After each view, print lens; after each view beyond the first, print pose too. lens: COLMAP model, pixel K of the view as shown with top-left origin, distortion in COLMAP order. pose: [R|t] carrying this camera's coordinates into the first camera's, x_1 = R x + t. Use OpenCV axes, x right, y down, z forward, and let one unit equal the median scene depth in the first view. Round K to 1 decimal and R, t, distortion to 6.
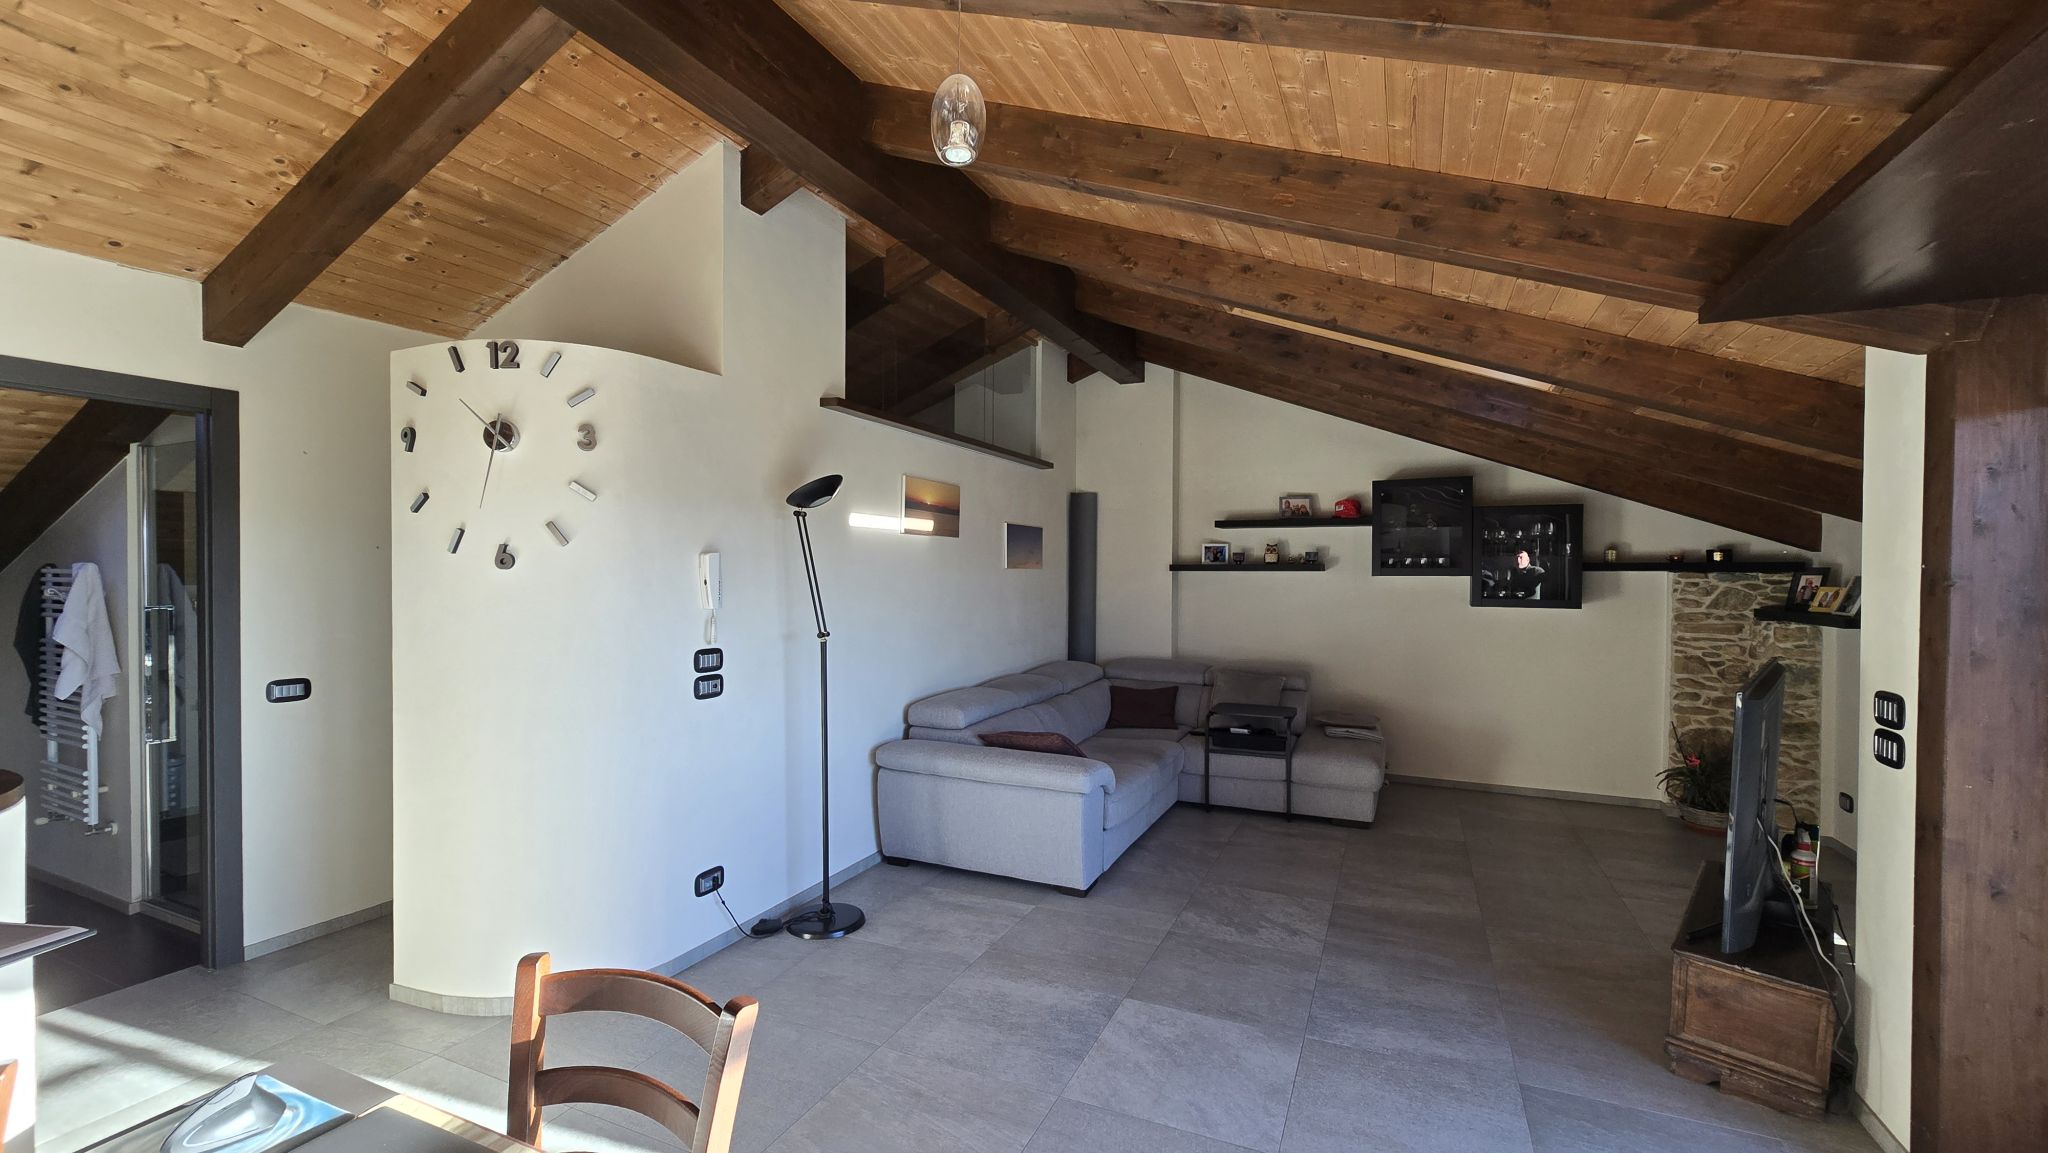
lens RADIAL K [[845.3, 0, 1015.2], [0, 845.3, 585.4], [0, 0, 1]] dist [-0.006059, 0.001186]
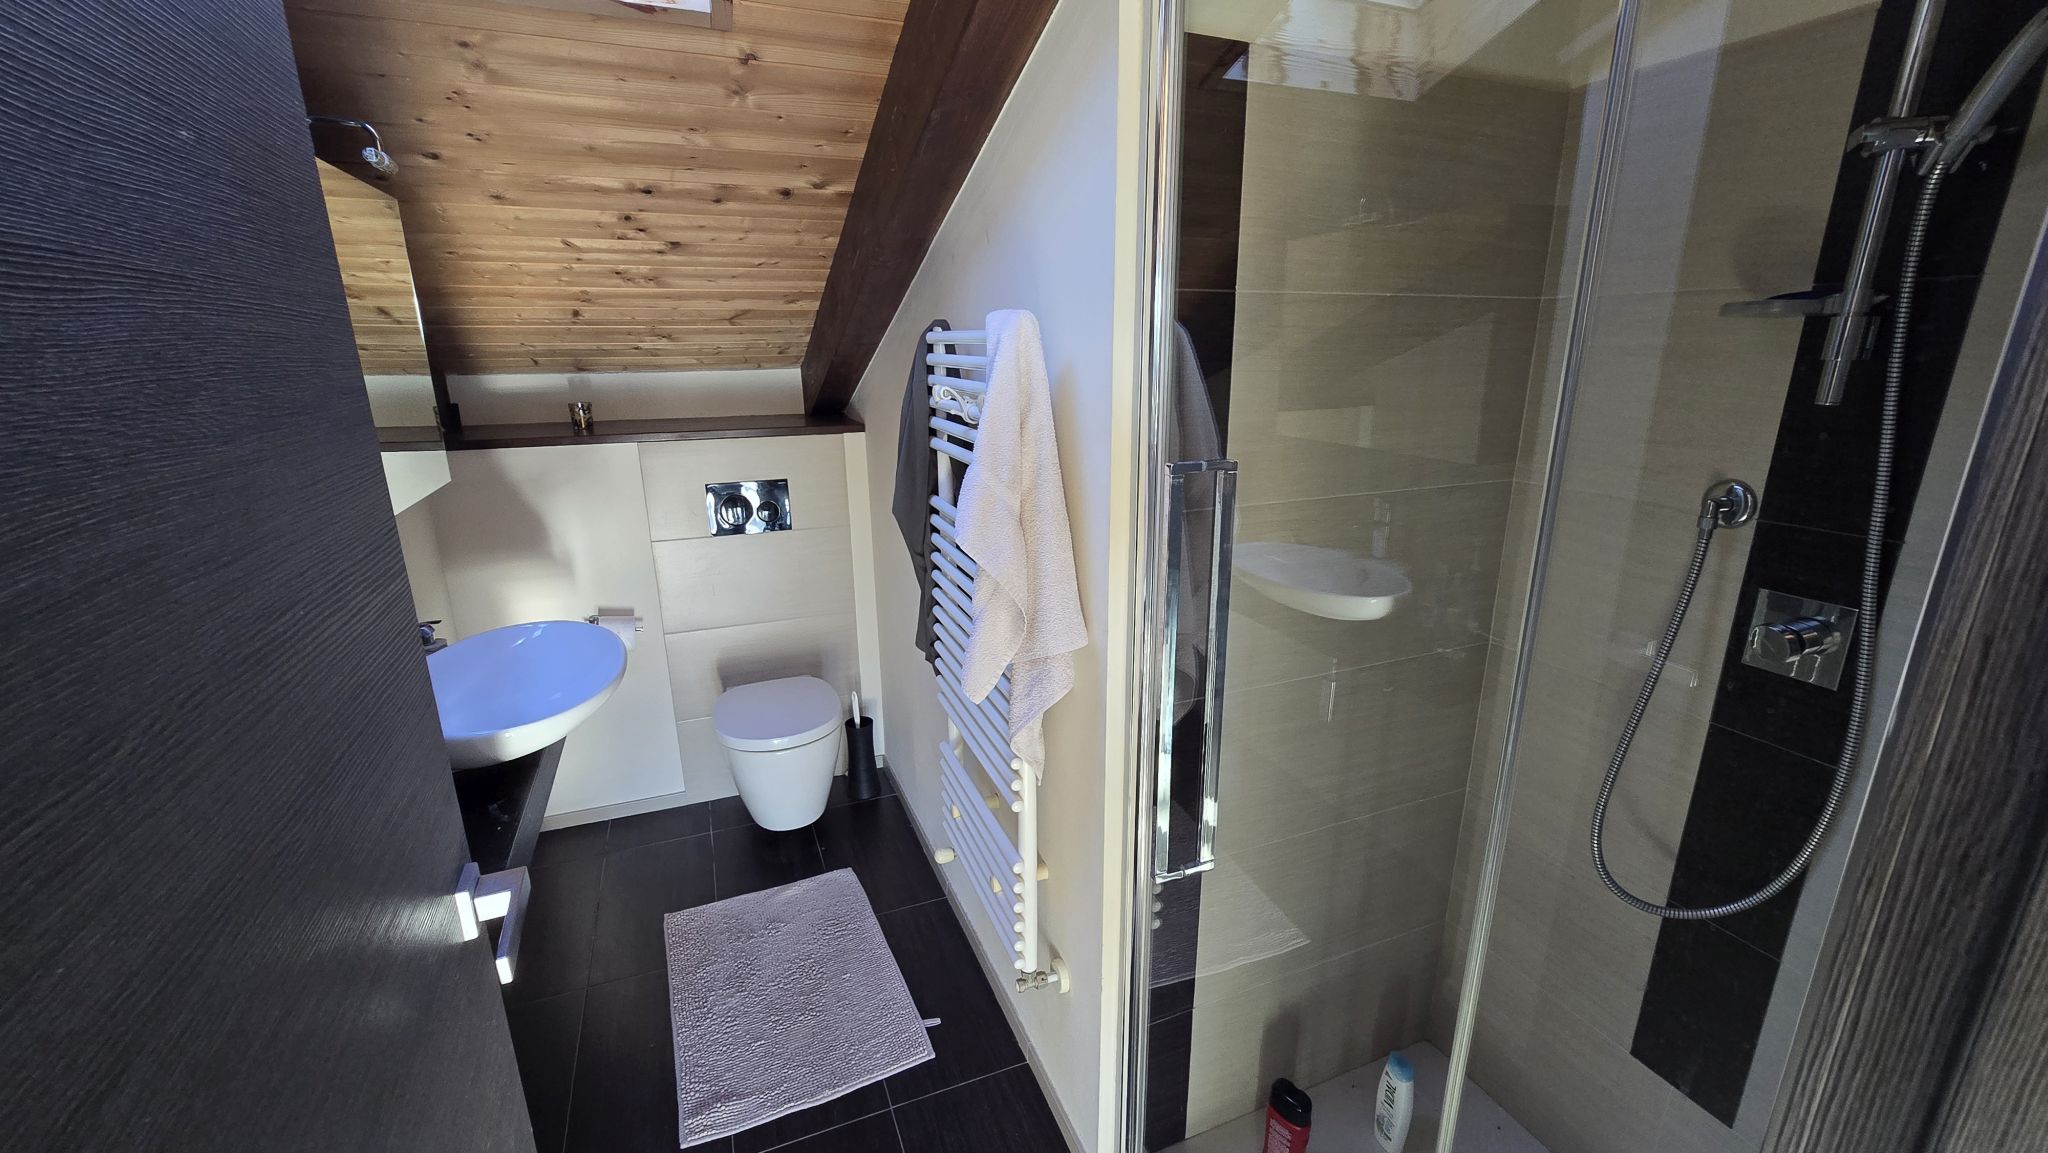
lens RADIAL K [[845.3, 0, 1028.5], [0, 845.3, 583.4], [0, 0, 1]] dist [-0.006059, 0.001186]
pose [[0.730117, 0.175248, -0.660468, -0.852280], [0.007007, 0.964583, 0.263687, -0.010419], [0.683287, -0.197150, 0.703030, 0.740481]]
